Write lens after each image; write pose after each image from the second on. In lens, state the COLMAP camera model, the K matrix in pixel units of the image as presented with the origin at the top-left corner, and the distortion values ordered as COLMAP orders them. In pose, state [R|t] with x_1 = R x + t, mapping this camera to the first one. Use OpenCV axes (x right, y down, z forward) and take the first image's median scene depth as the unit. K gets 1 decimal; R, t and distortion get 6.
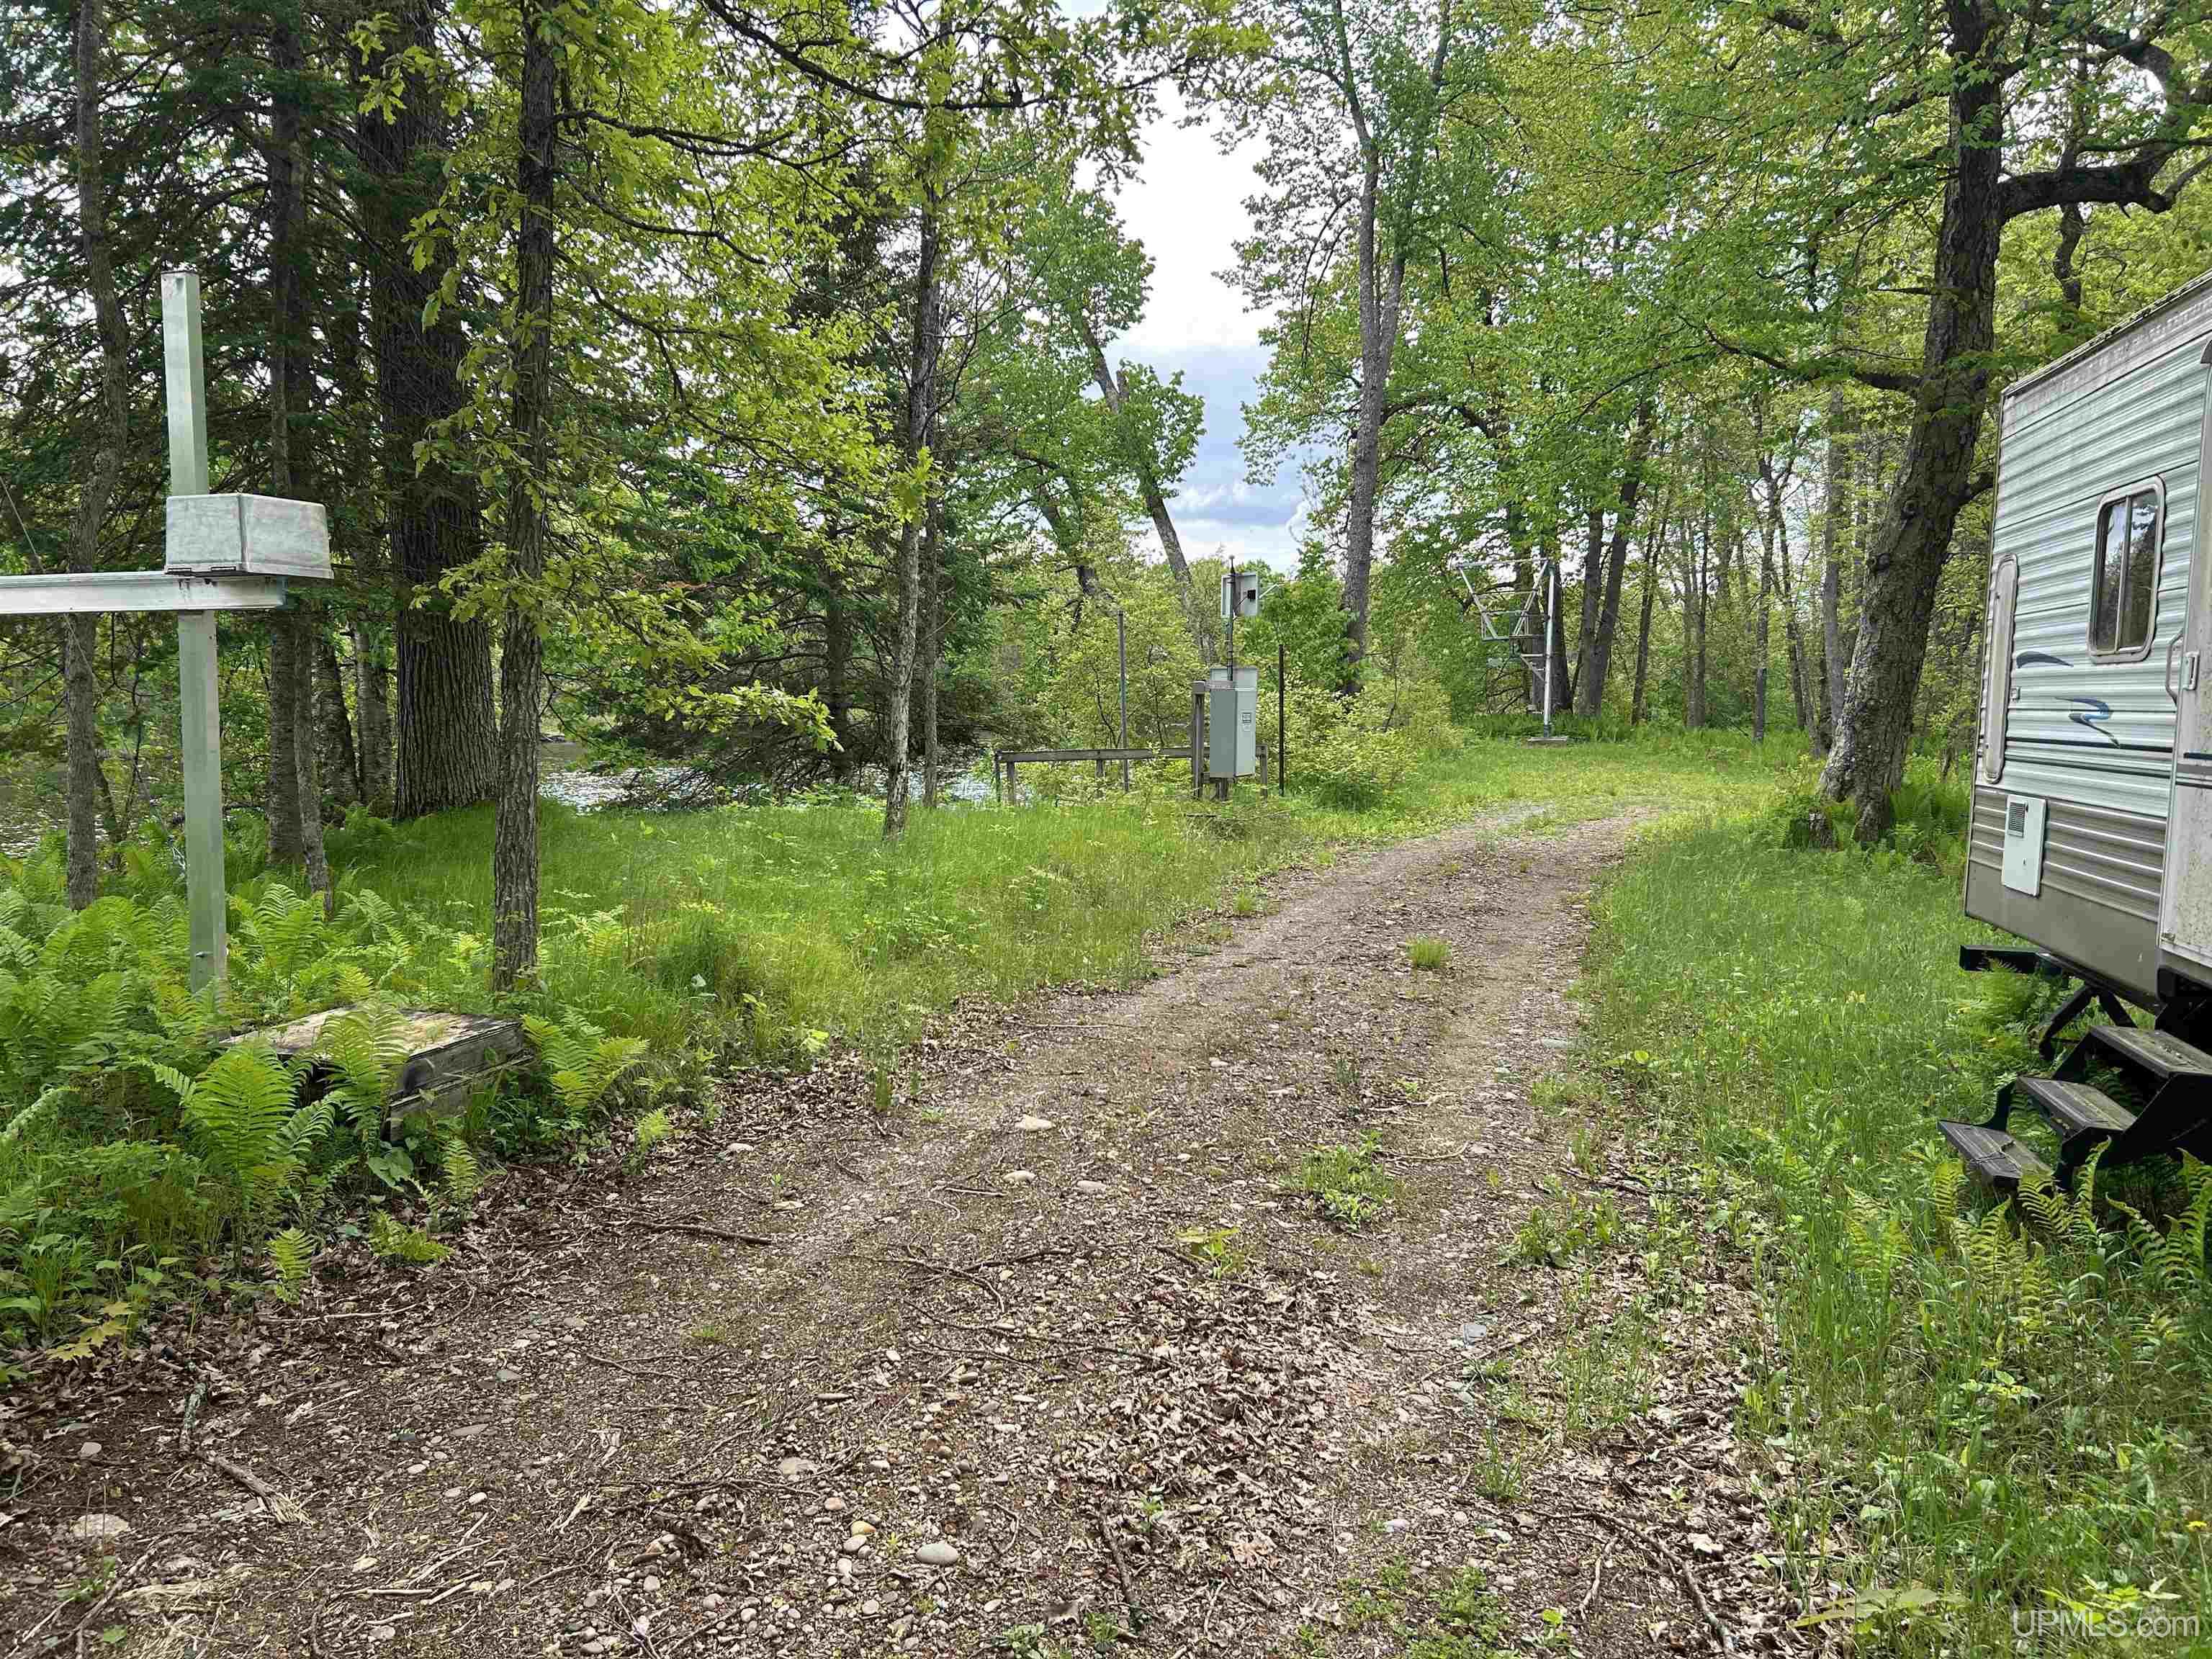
lens RADIAL K [[1616.4, 0, 1106.0], [0, 1616.4, 829.5], [0, 0, 1]] dist [0.001556, -0.000628]
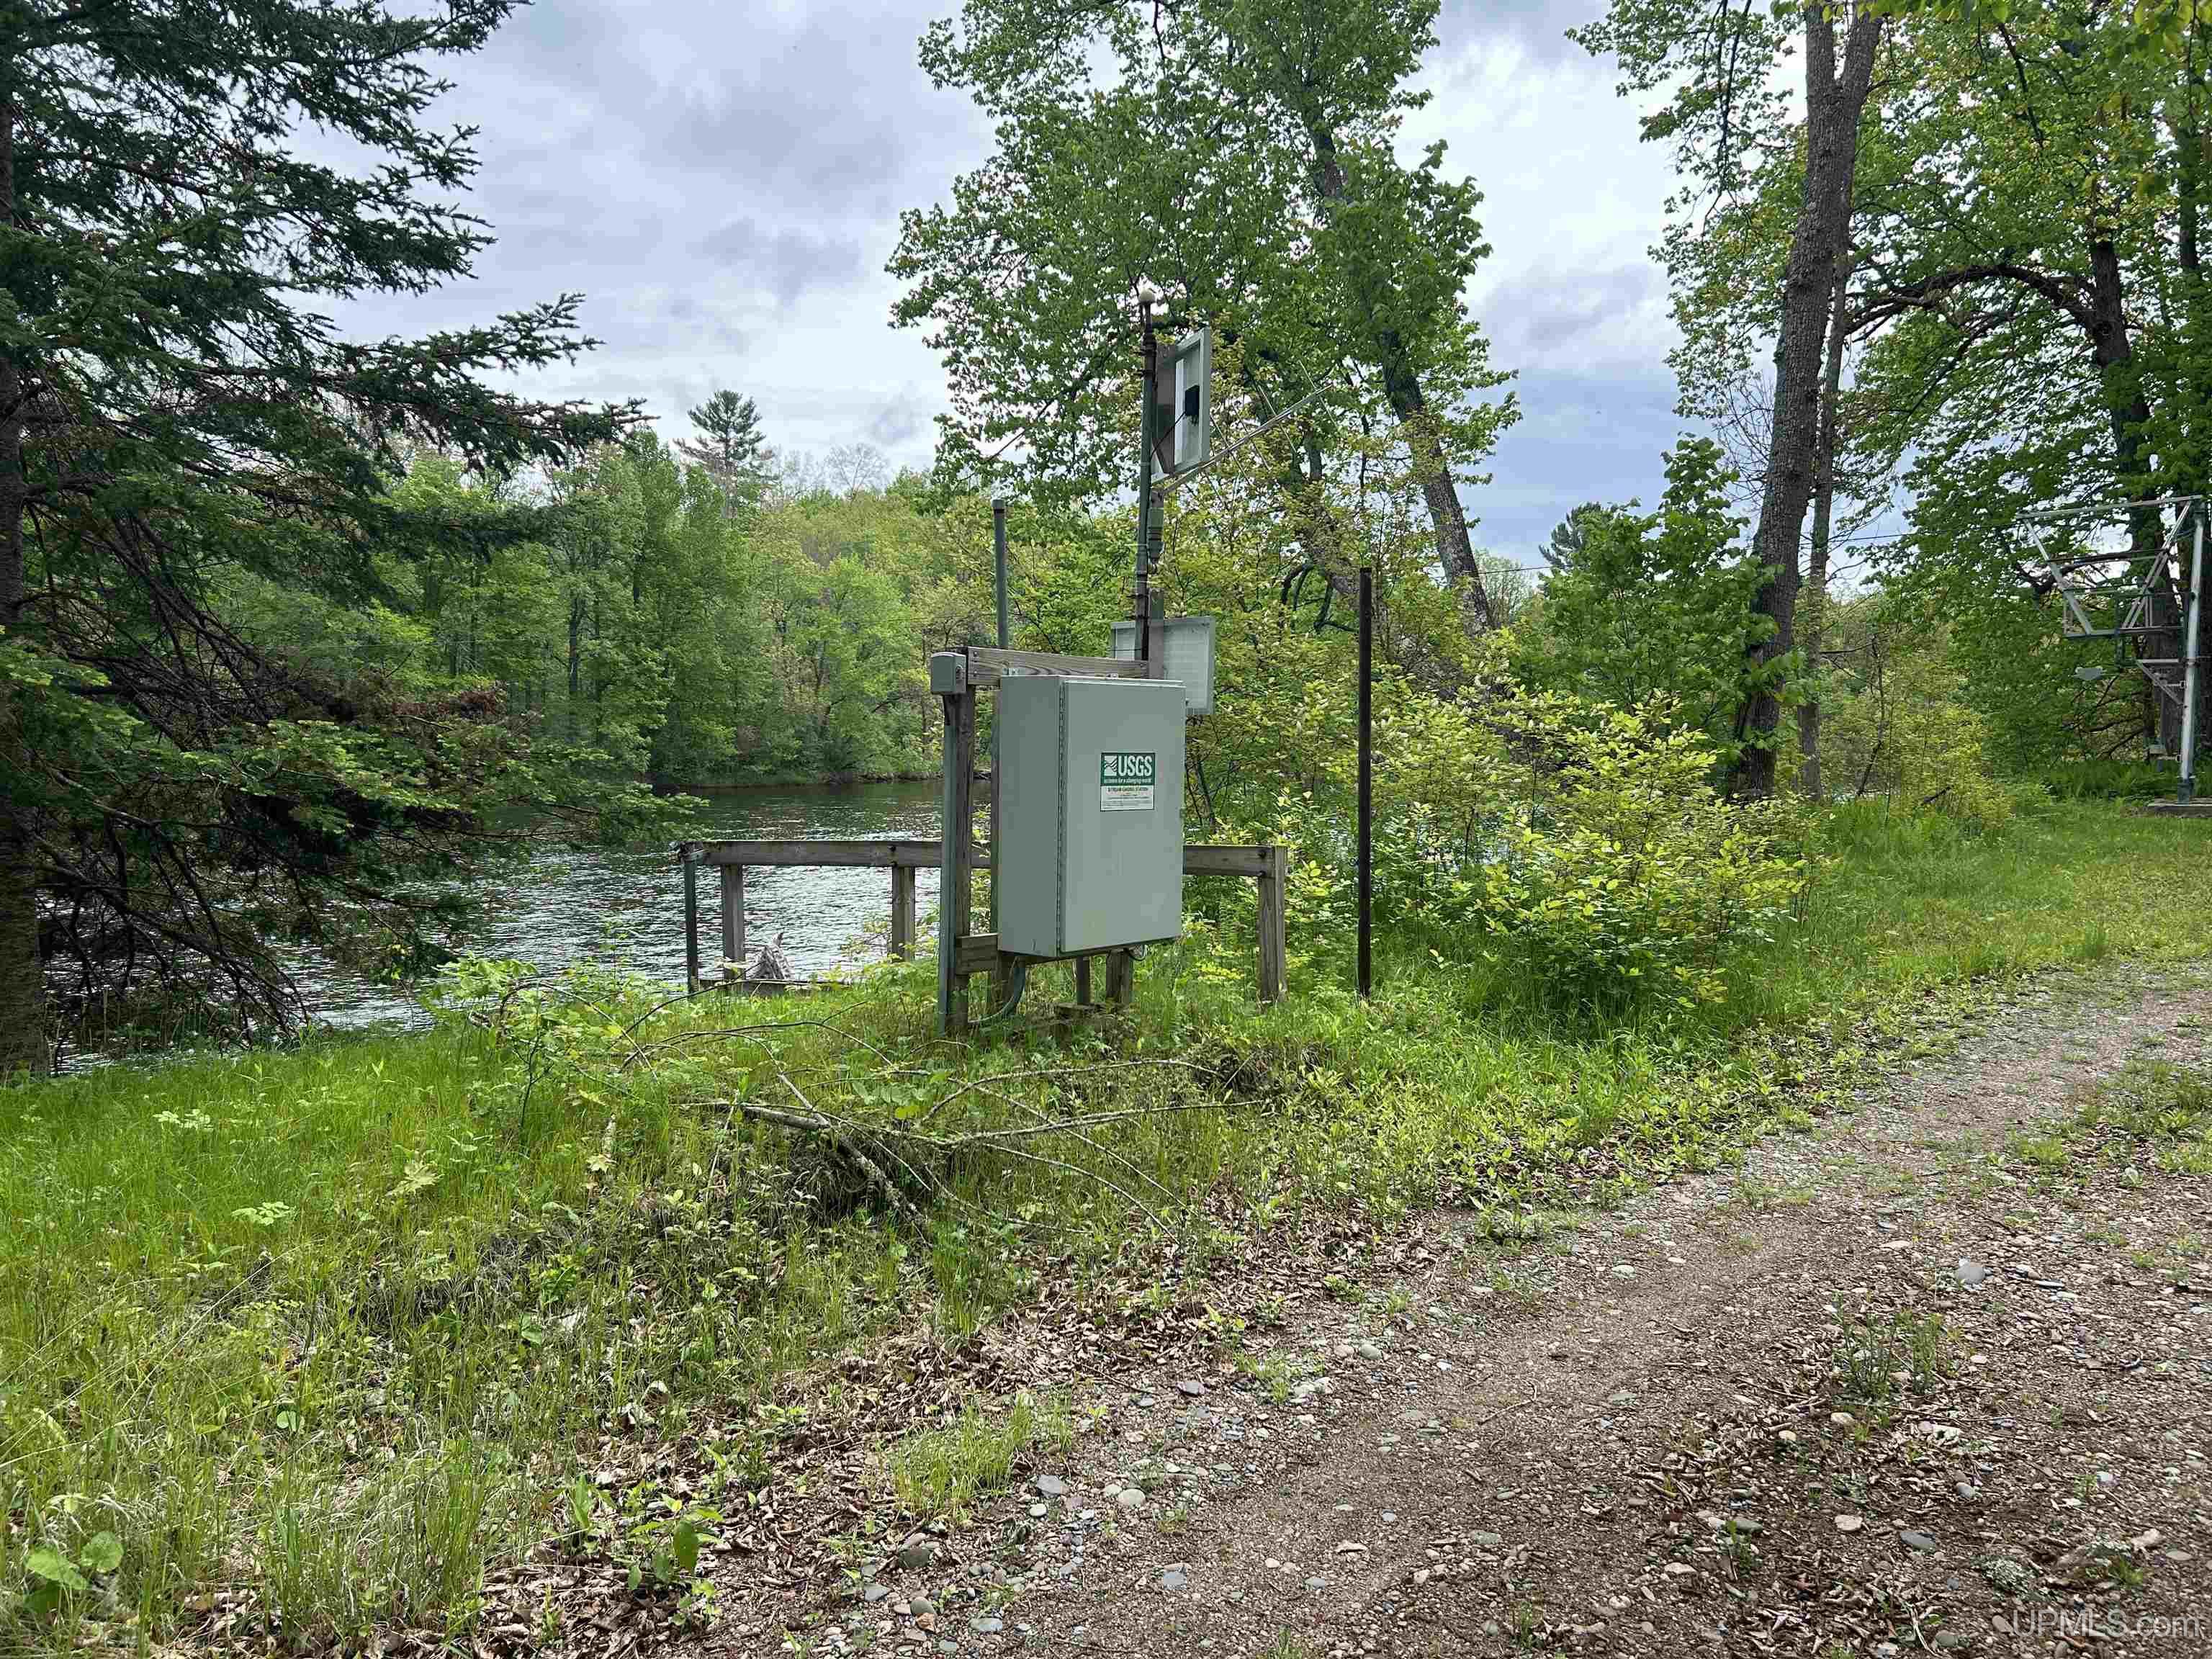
lens RADIAL K [[1686.5, 0, 1106.0], [0, 1686.5, 829.5], [0, 0, 1]] dist [-0.005528, 0.000430]
pose [[0.954369, 0.016197, -0.298190, 0.111208], [-0.024673, 0.999391, -0.024683, -0.029873], [0.297609, 0.030914, 0.954187, 0.414032]]
